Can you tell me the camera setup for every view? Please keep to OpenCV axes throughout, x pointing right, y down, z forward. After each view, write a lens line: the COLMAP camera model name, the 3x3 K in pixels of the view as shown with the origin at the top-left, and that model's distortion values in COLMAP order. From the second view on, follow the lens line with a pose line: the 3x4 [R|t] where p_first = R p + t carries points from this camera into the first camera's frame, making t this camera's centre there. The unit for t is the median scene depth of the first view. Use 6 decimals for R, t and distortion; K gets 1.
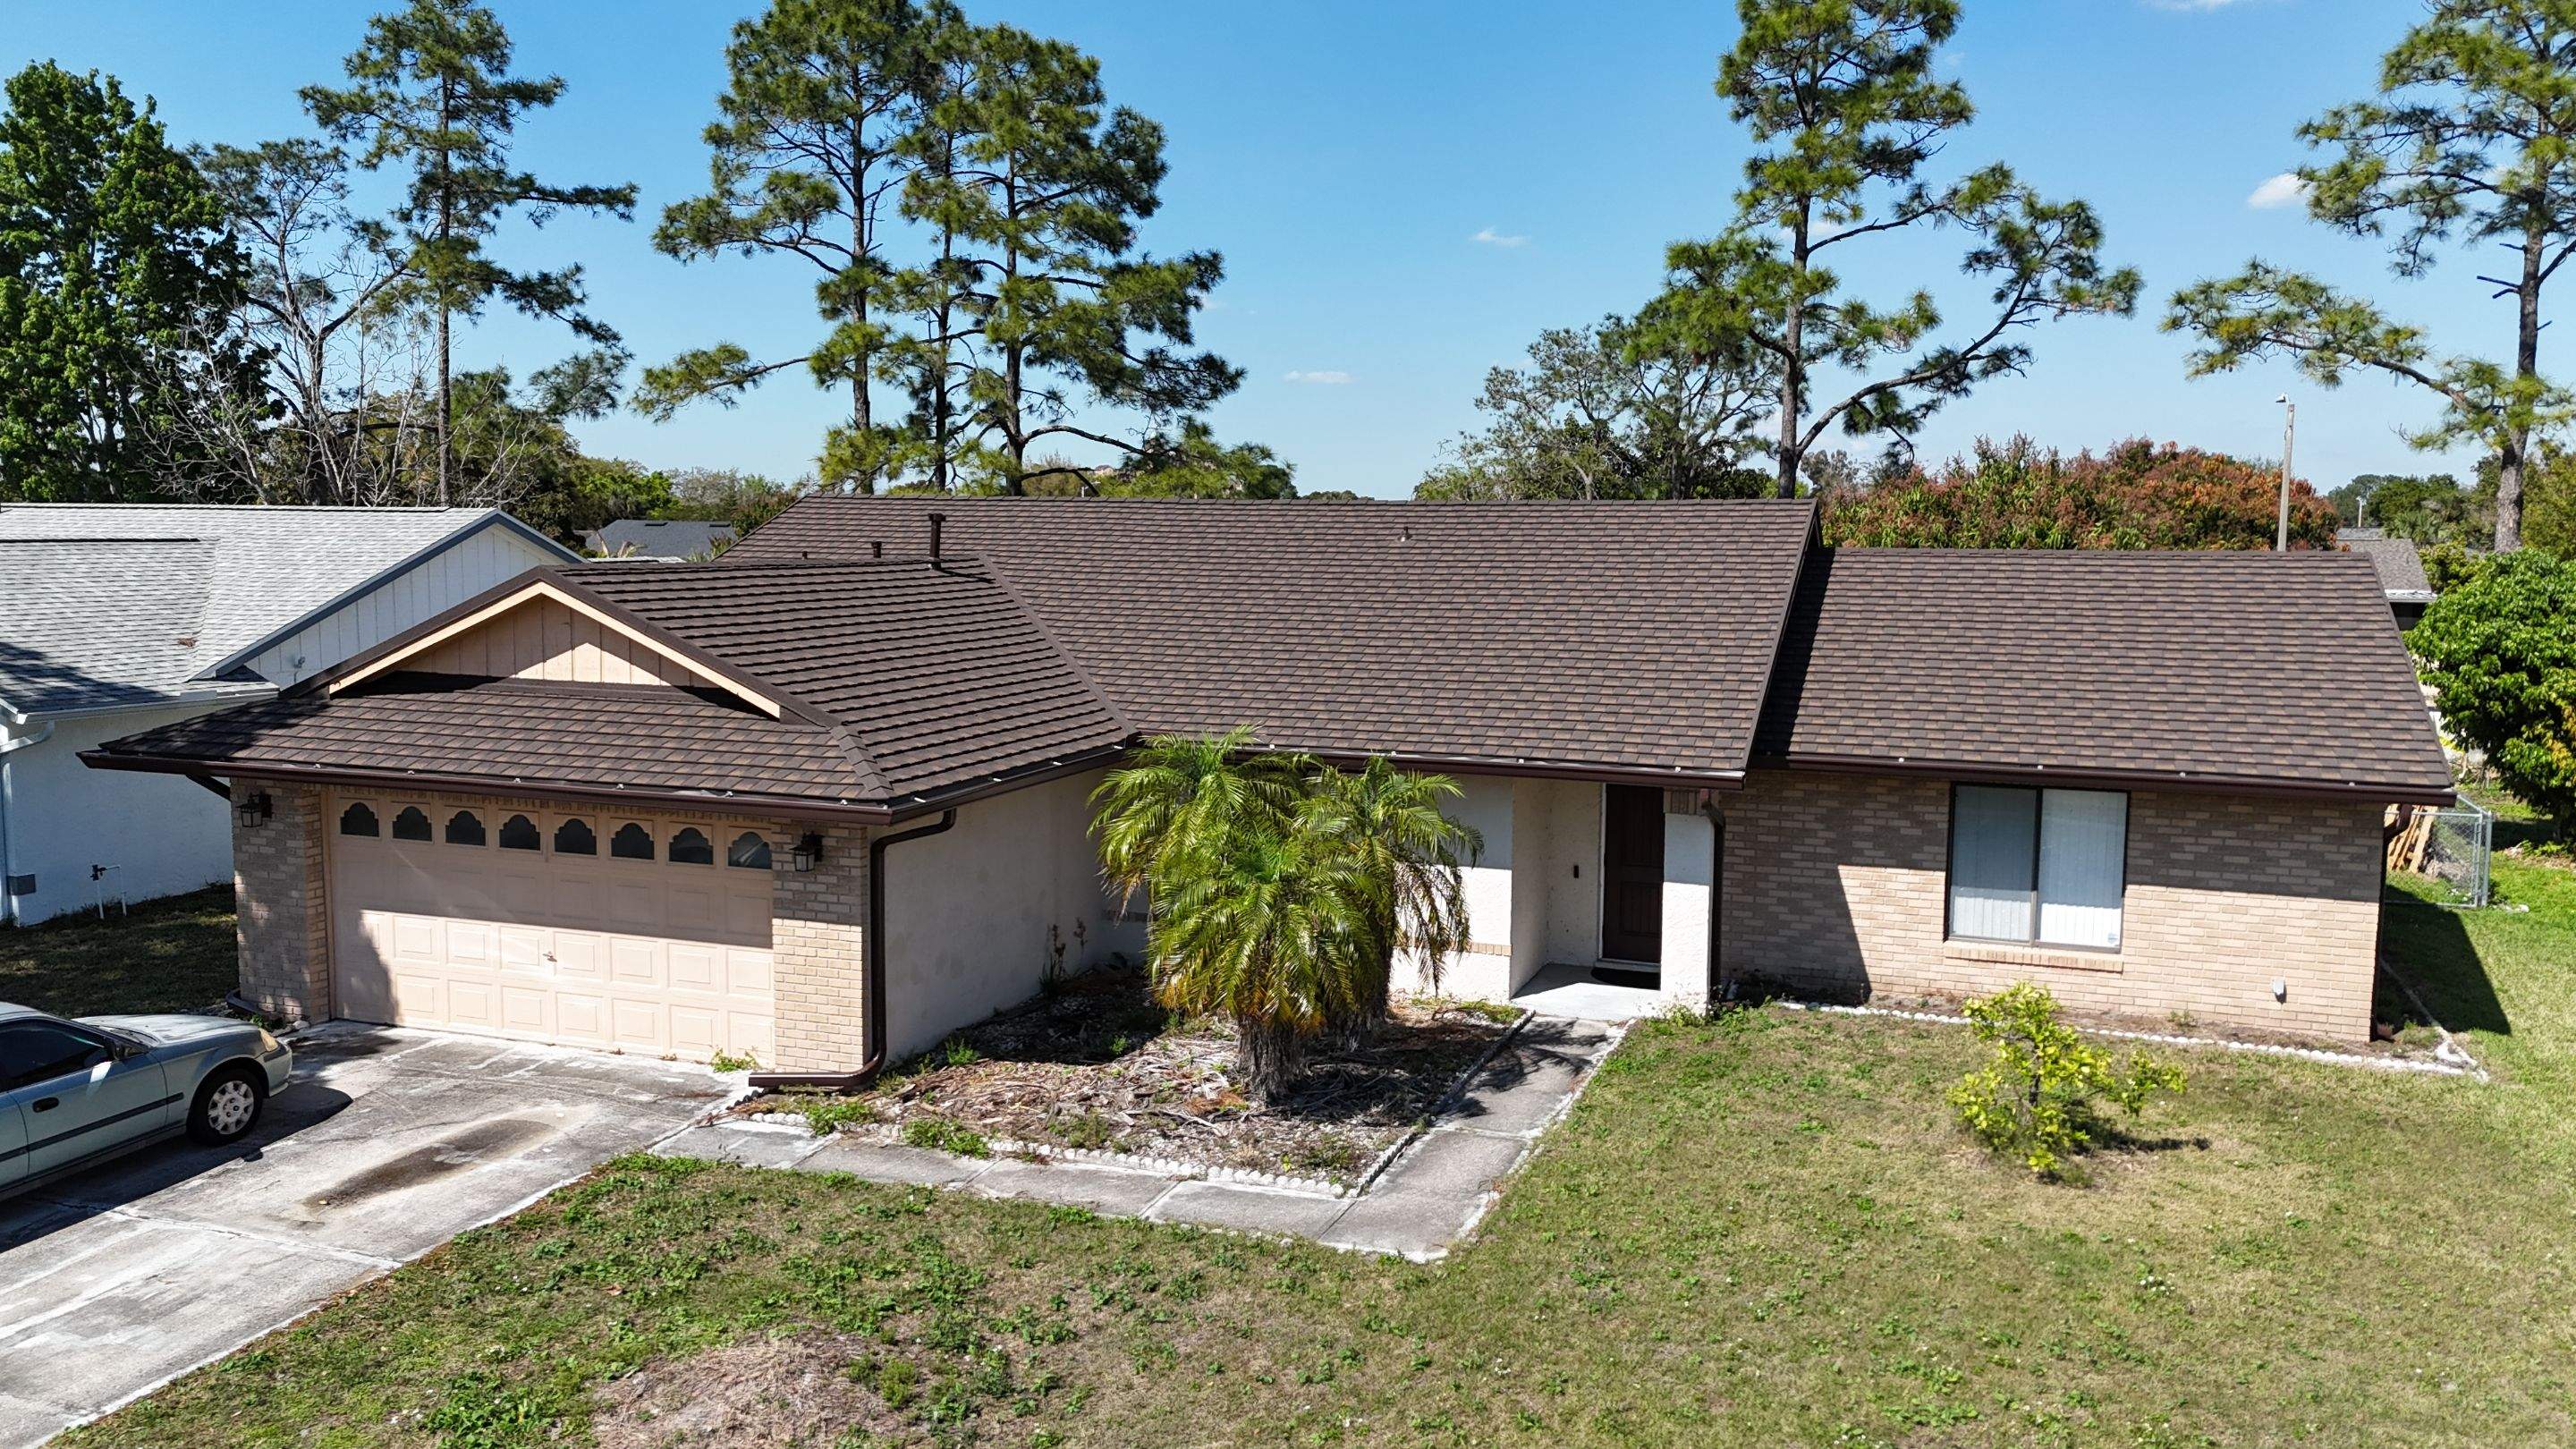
lens RADIAL K [[1892.7, 0, 1292.2], [0, 1892.7, 727.2], [0, 0, 1]] dist [0.074991, -0.071631]
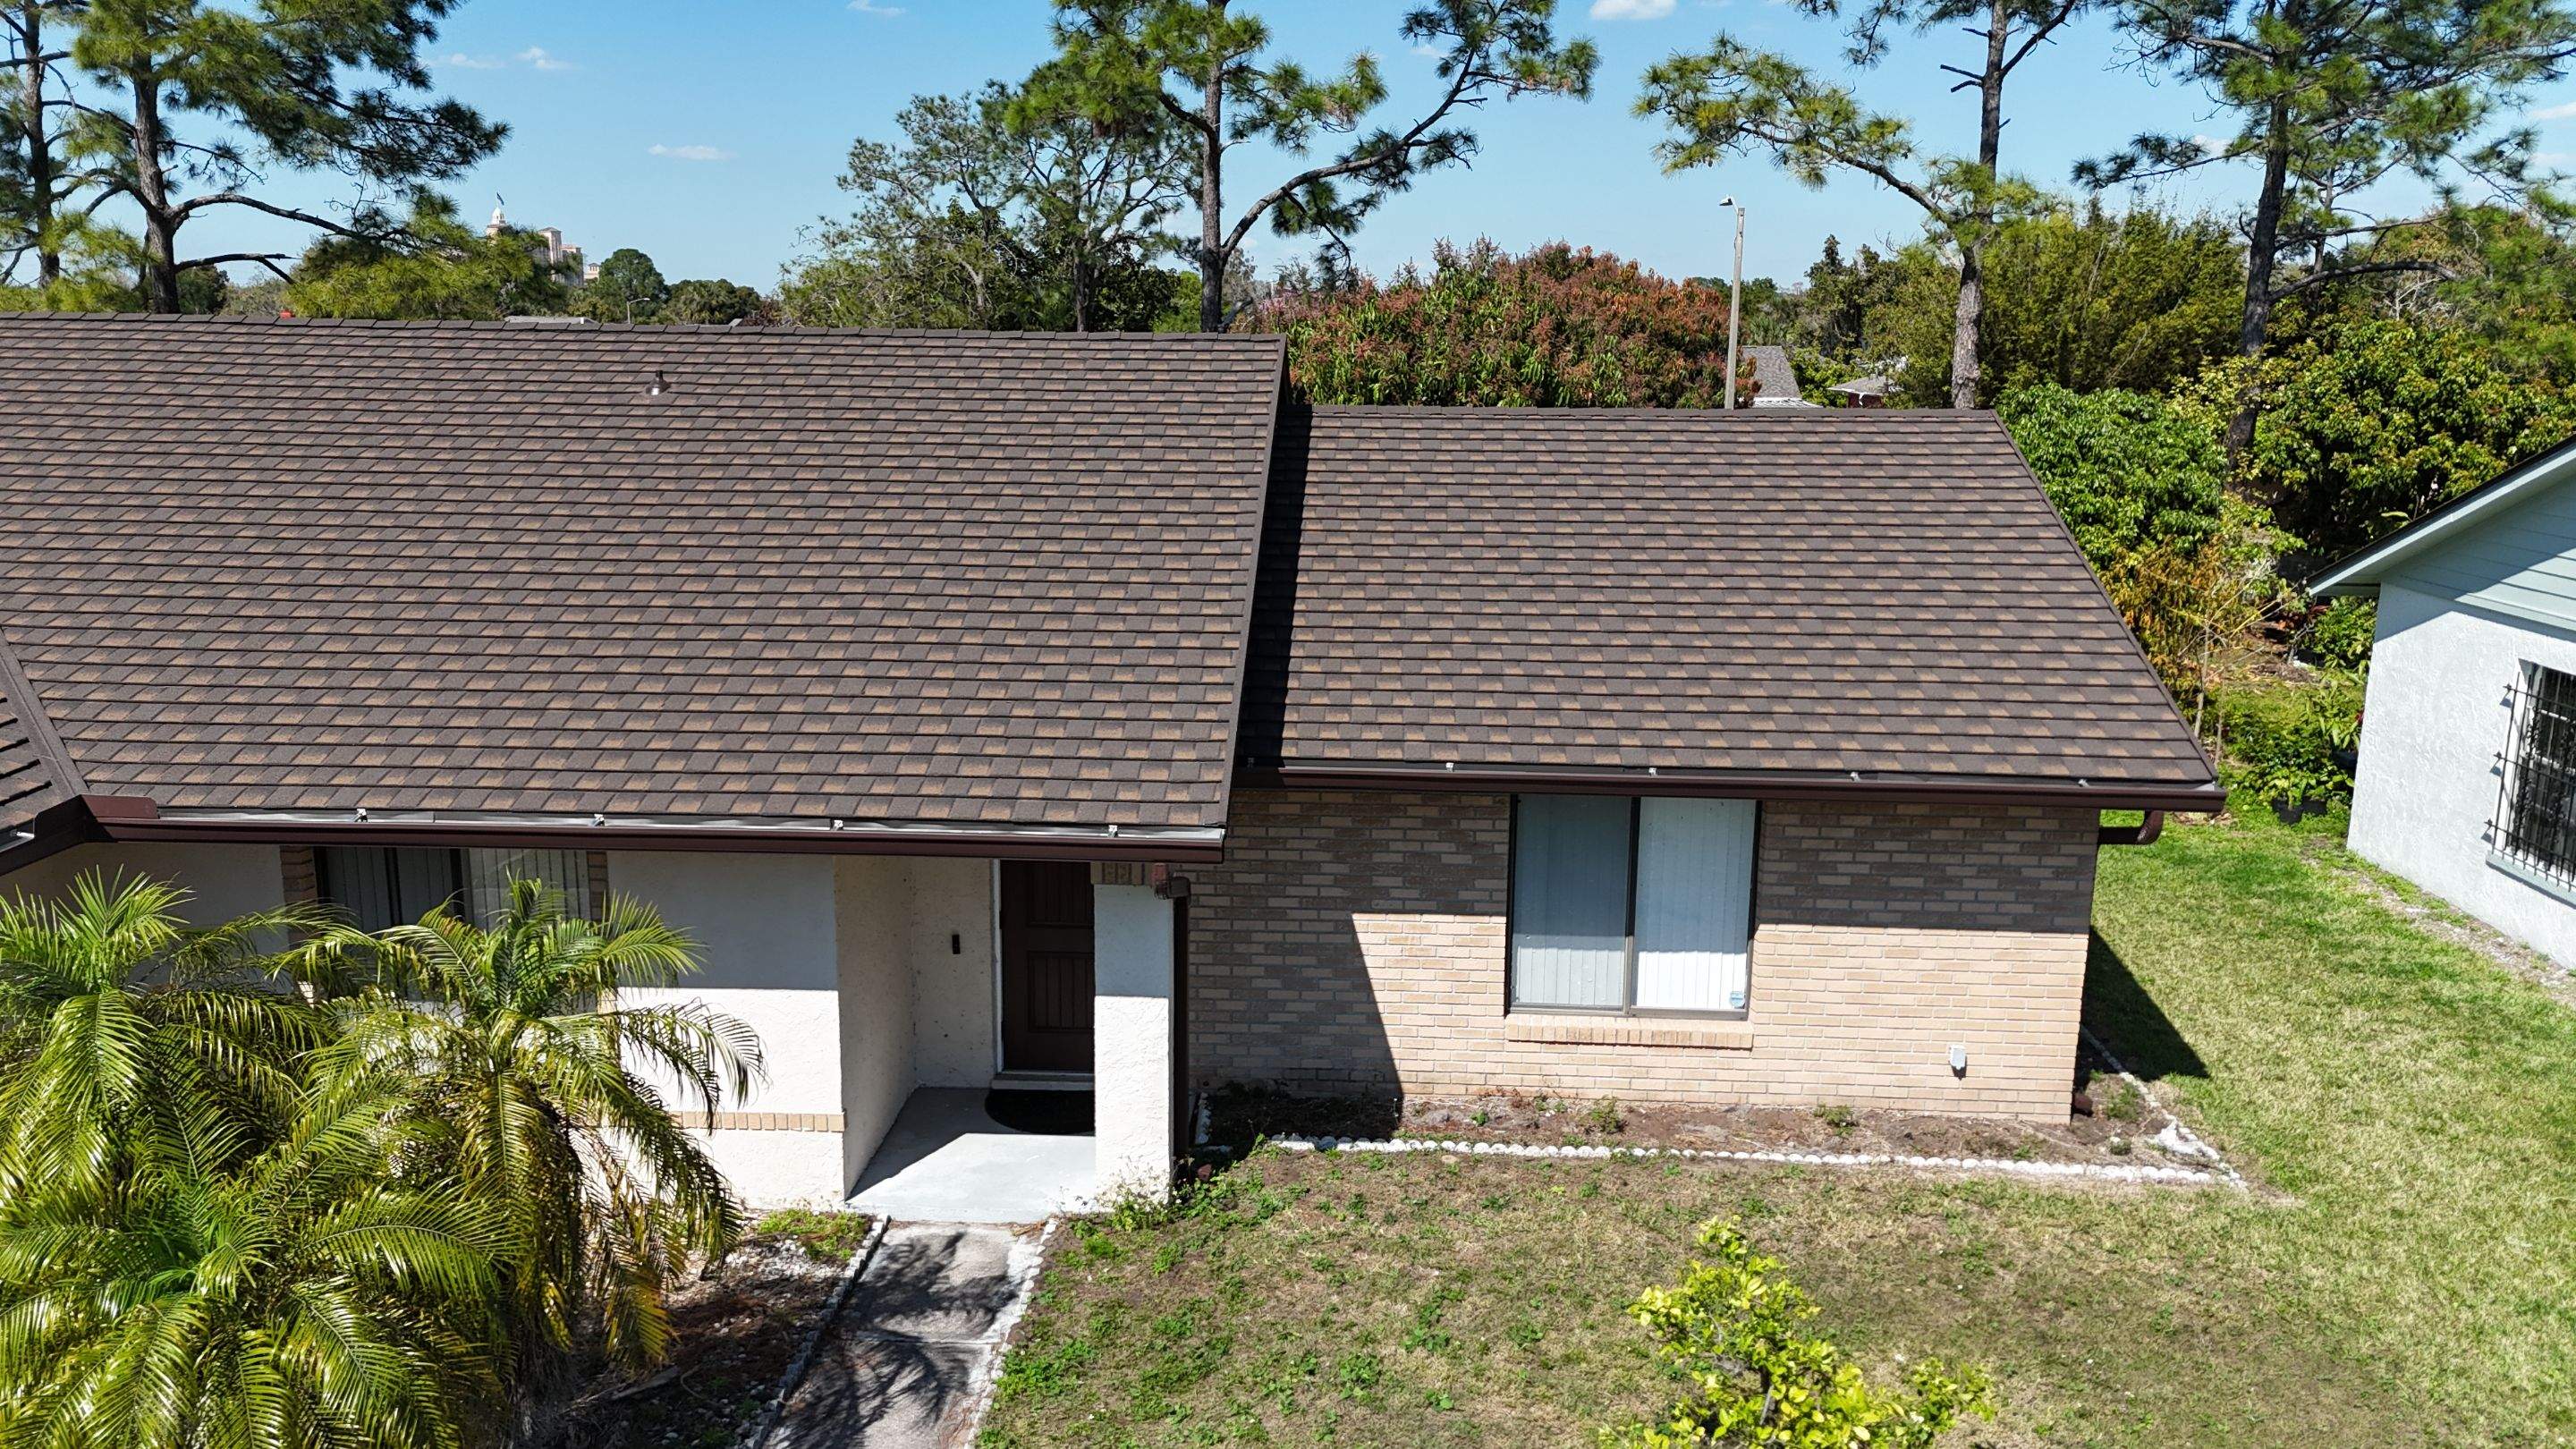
lens RADIAL K [[1892.7, 0, 1294.9], [0, 1892.7, 723.6], [0, 0, 1]] dist [0.074991, -0.071631]
pose [[0.952717, -0.061017, 0.297670, 0.042851], [0.029855, 0.993688, 0.108133, -0.034748], [-0.302389, -0.094133, 0.948525, 0.216906]]
